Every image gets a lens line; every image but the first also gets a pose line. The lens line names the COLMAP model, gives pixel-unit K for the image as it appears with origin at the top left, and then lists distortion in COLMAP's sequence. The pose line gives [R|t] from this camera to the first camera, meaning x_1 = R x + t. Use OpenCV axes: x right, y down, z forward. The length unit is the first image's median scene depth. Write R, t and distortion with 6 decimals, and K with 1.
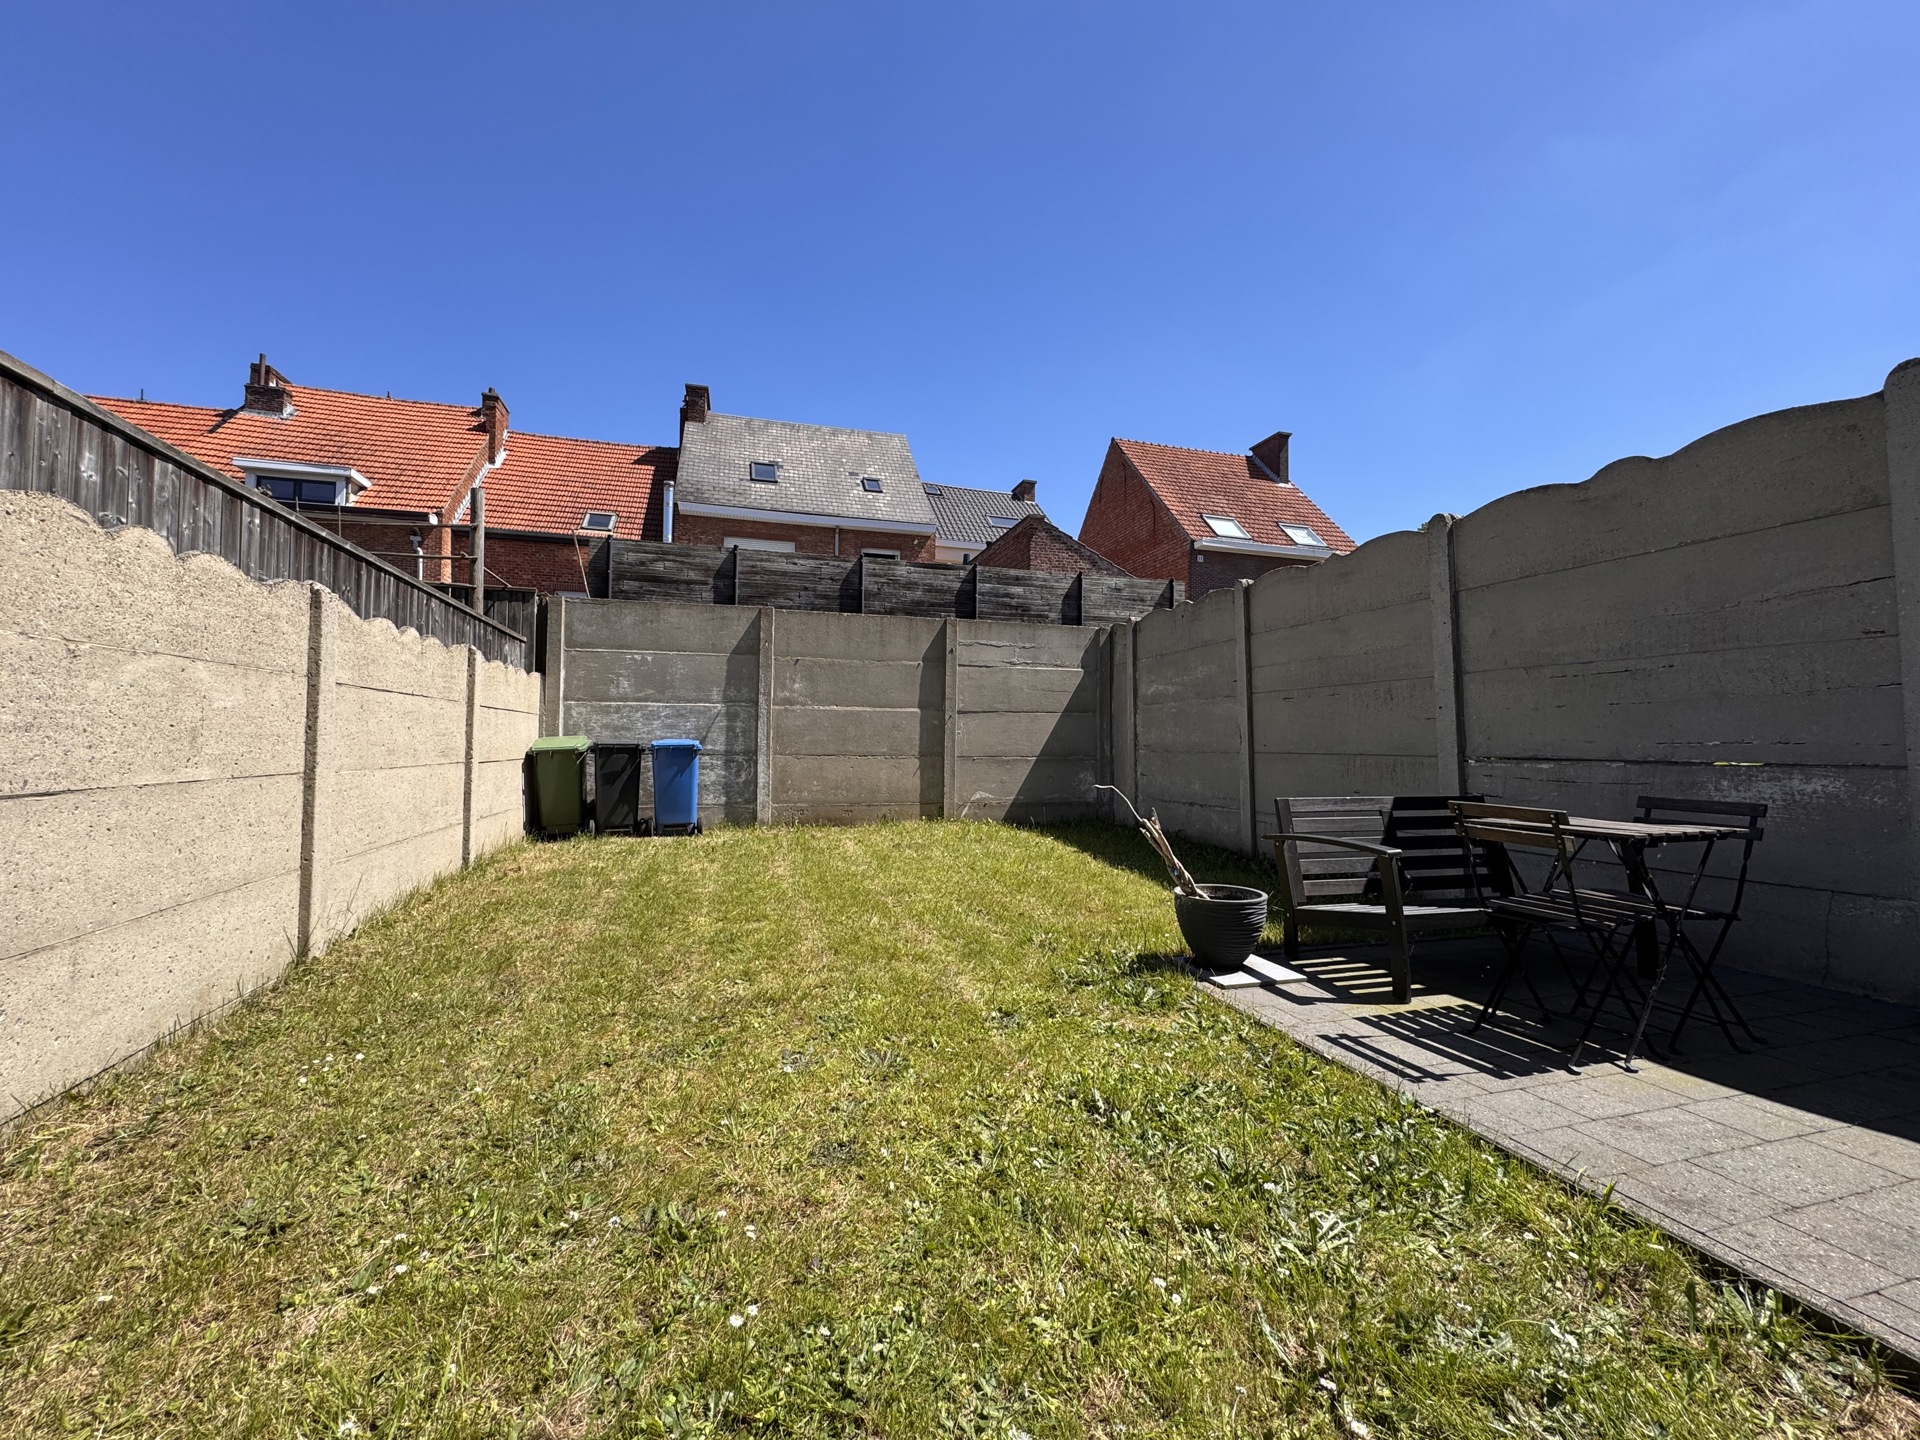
lens RADIAL K [[764.1, 0, 959.9], [0, 764.1, 717.8], [0, 0, 1]] dist [-0.001215, 0.000110]
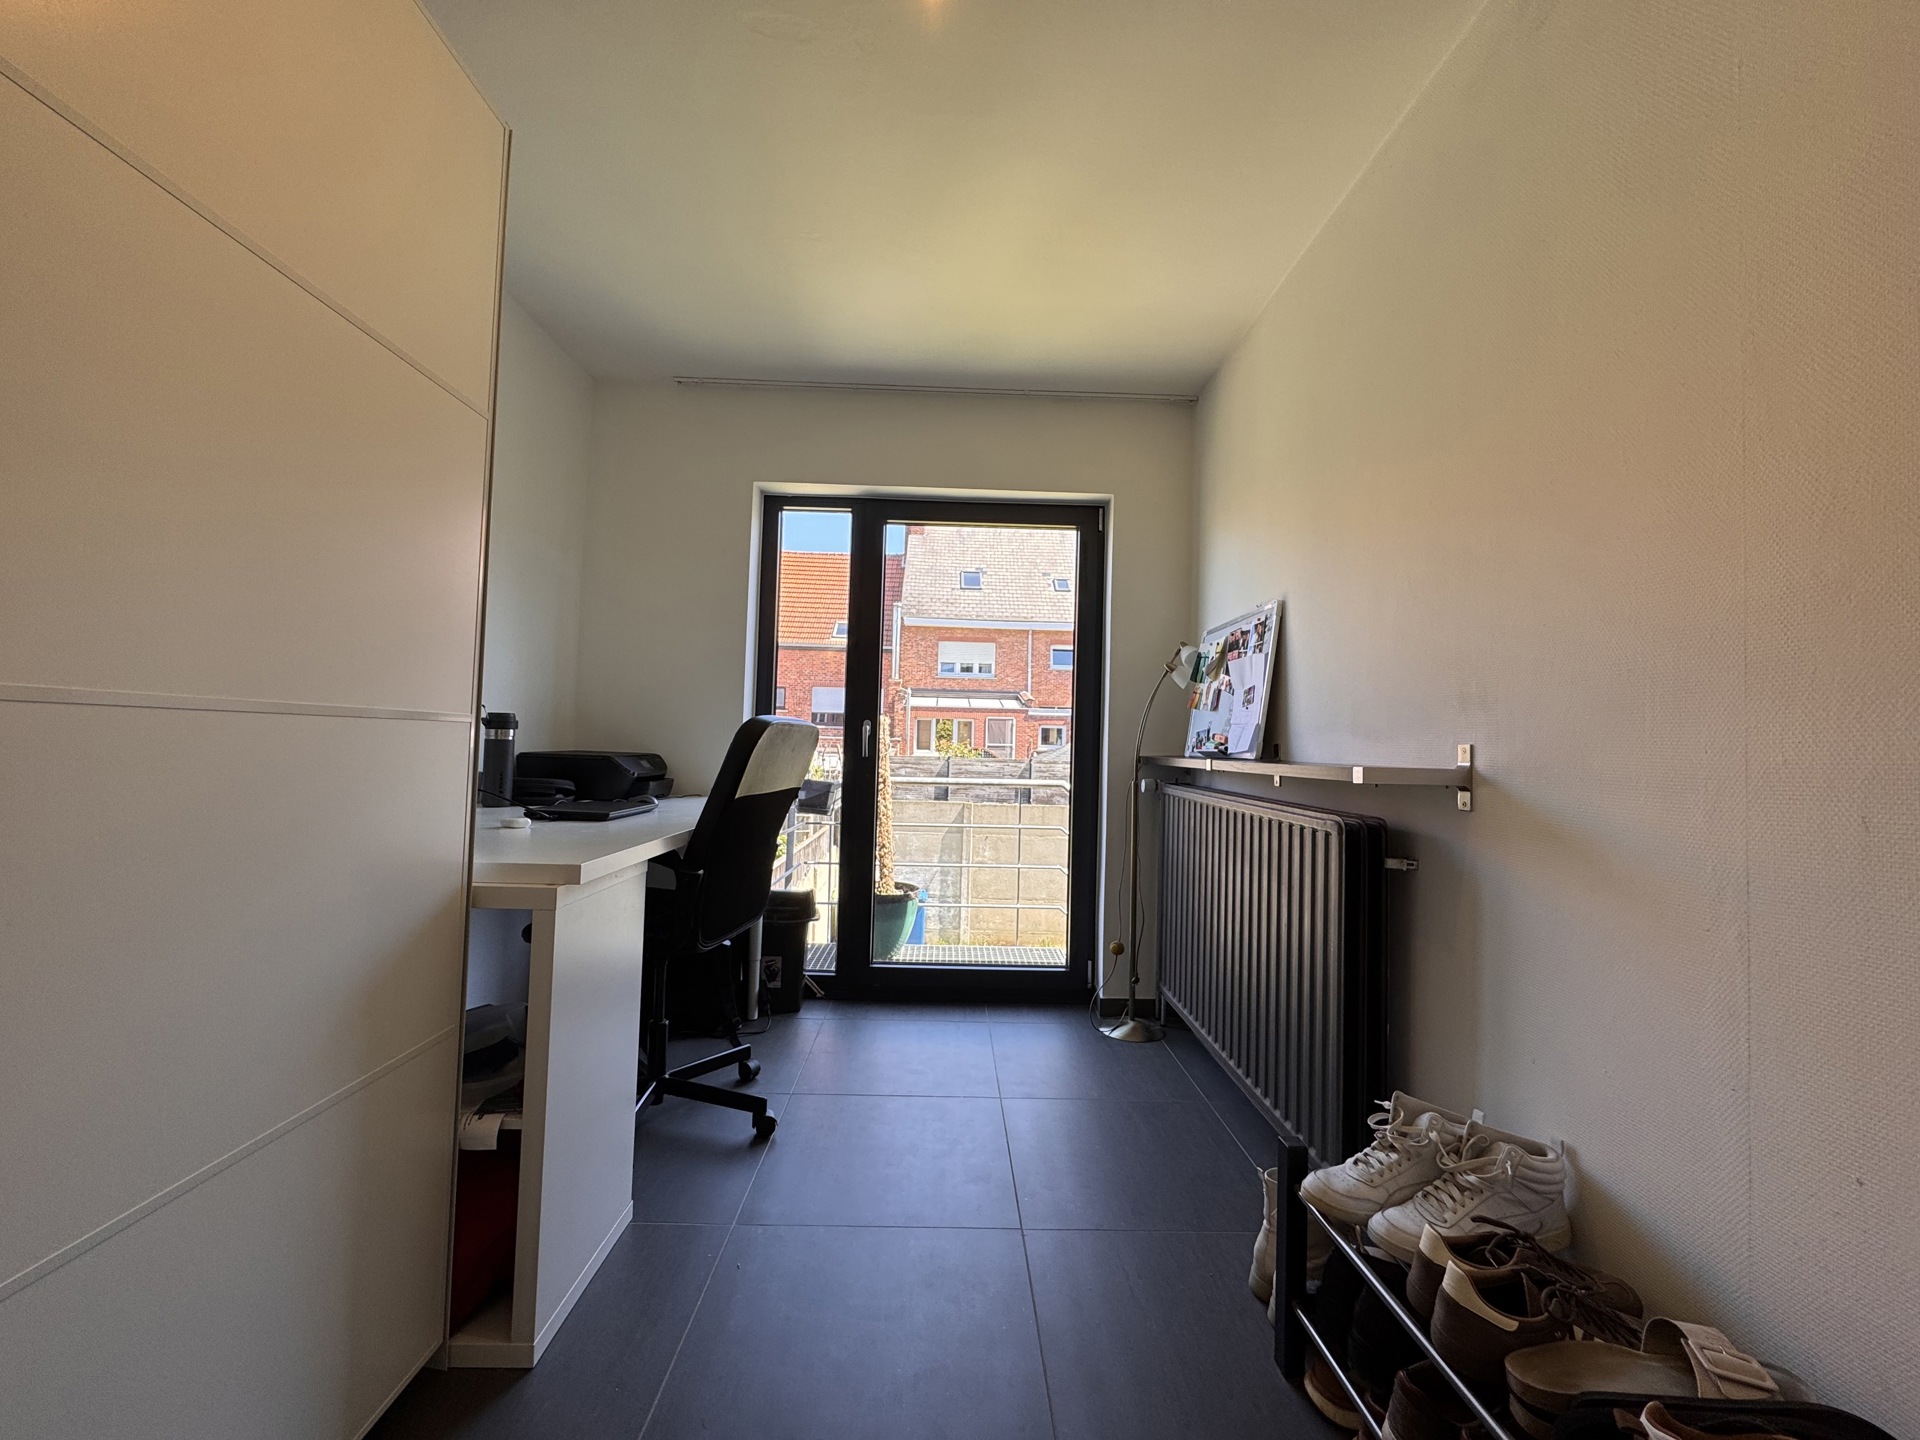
lens RADIAL K [[764.1, 0, 959.9], [0, 764.1, 717.8], [0, 0, 1]] dist [-0.001215, 0.000110]
pose [[0.964720, 0.009035, -0.263123, 0.131368], [-0.010276, 0.999942, -0.003343, -0.298910], [0.263078, 0.005929, 0.964756, -0.475414]]
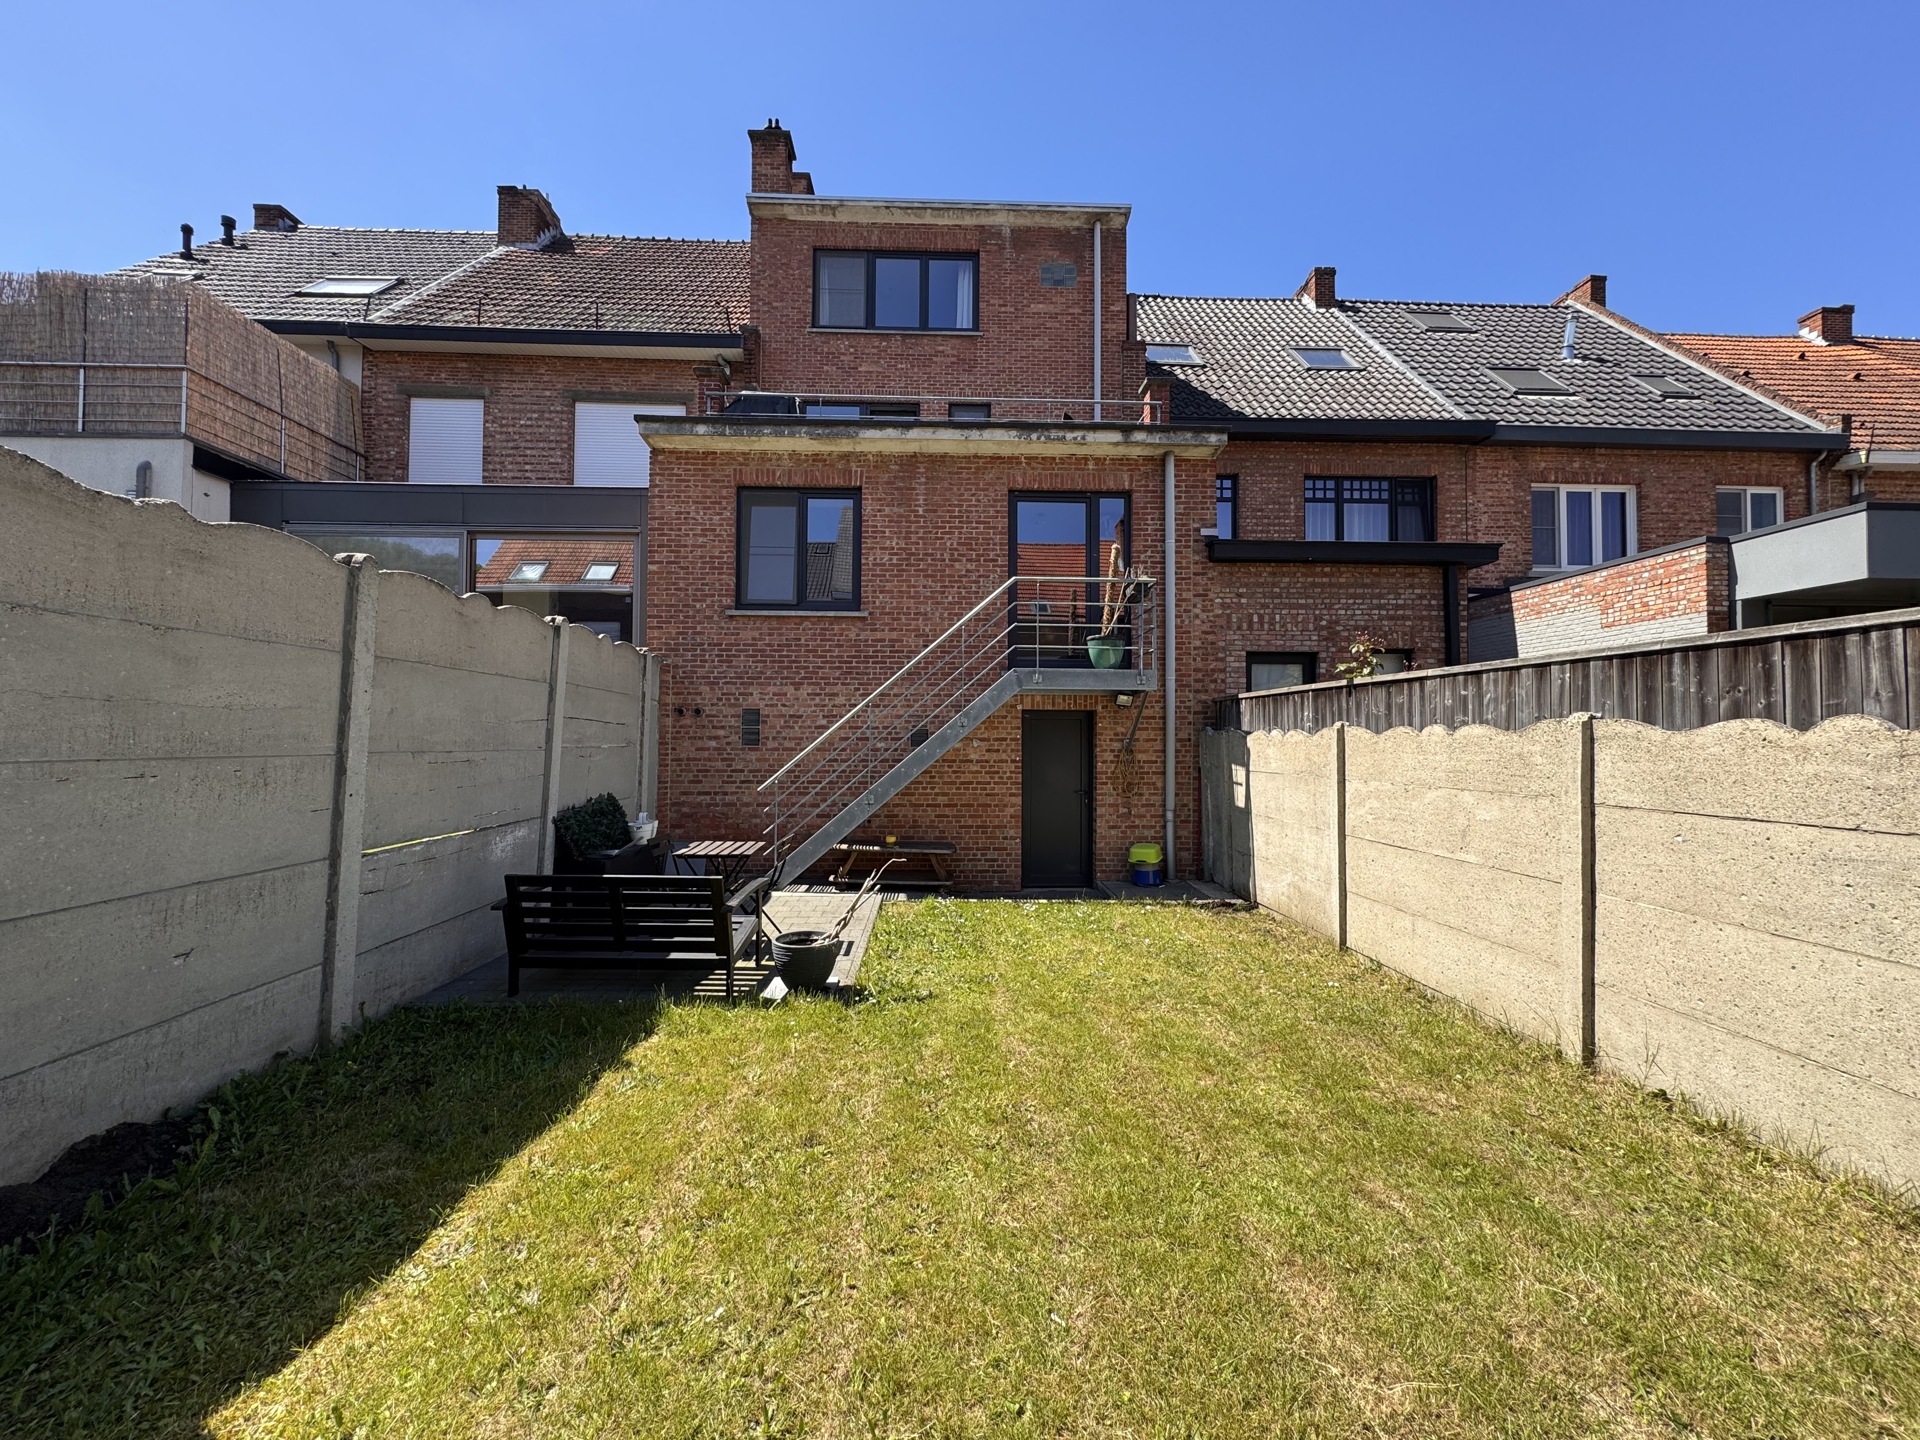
lens RADIAL K [[764.1, 0, 959.9], [0, 764.1, 717.8], [0, 0, 1]] dist [-0.001215, 0.000110]
pose [[-0.967370, -0.007290, 0.253262, -0.106724], [-0.022288, 0.998159, -0.056401, -0.036462], [-0.252384, -0.060206, -0.965752, 0.929247]]
